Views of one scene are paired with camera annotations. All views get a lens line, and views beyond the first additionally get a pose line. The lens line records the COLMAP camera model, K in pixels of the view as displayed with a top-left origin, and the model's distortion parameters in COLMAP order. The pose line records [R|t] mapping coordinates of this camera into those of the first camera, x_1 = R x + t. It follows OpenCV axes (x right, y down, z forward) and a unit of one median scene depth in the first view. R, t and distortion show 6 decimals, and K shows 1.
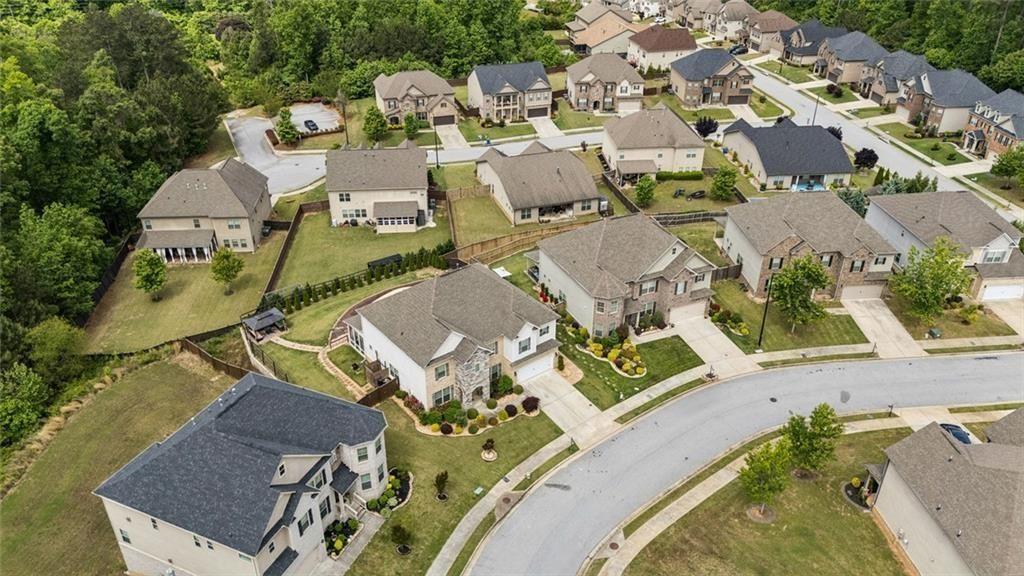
lens RADIAL K [[737.1, 0, 511.9], [0, 737.1, 287.4], [0, 0, 1]] dist [0.031371, -0.013675]
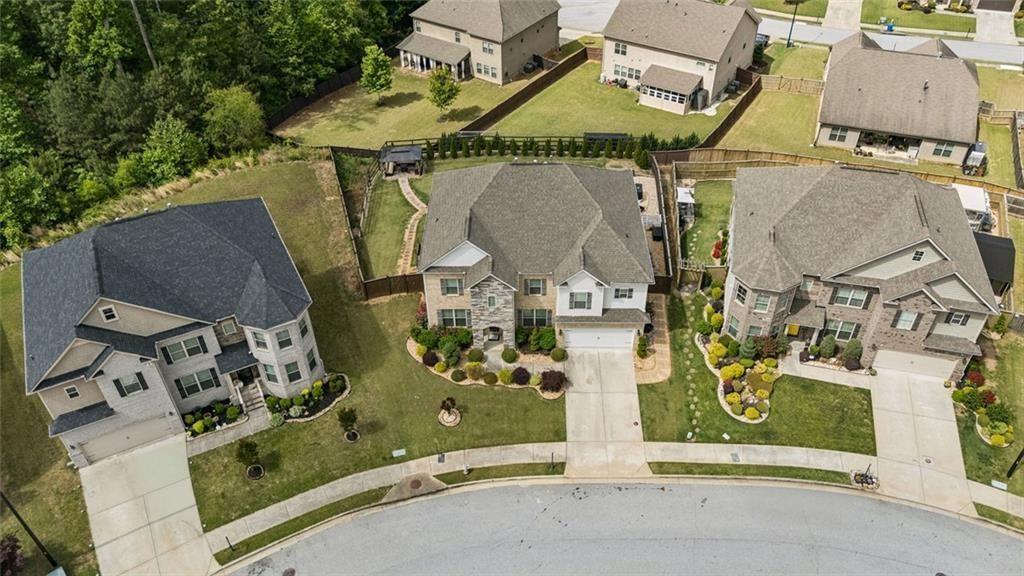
lens RADIAL K [[737.1, 0, 510.7], [0, 737.1, 289.4], [0, 0, 1]] dist [0.031371, -0.013675]
pose [[0.778837, 0.395773, -0.486597, 0.262380], [-0.304647, 0.916831, 0.258092, -0.077353], [0.548273, -0.052772, 0.834633, 0.353637]]
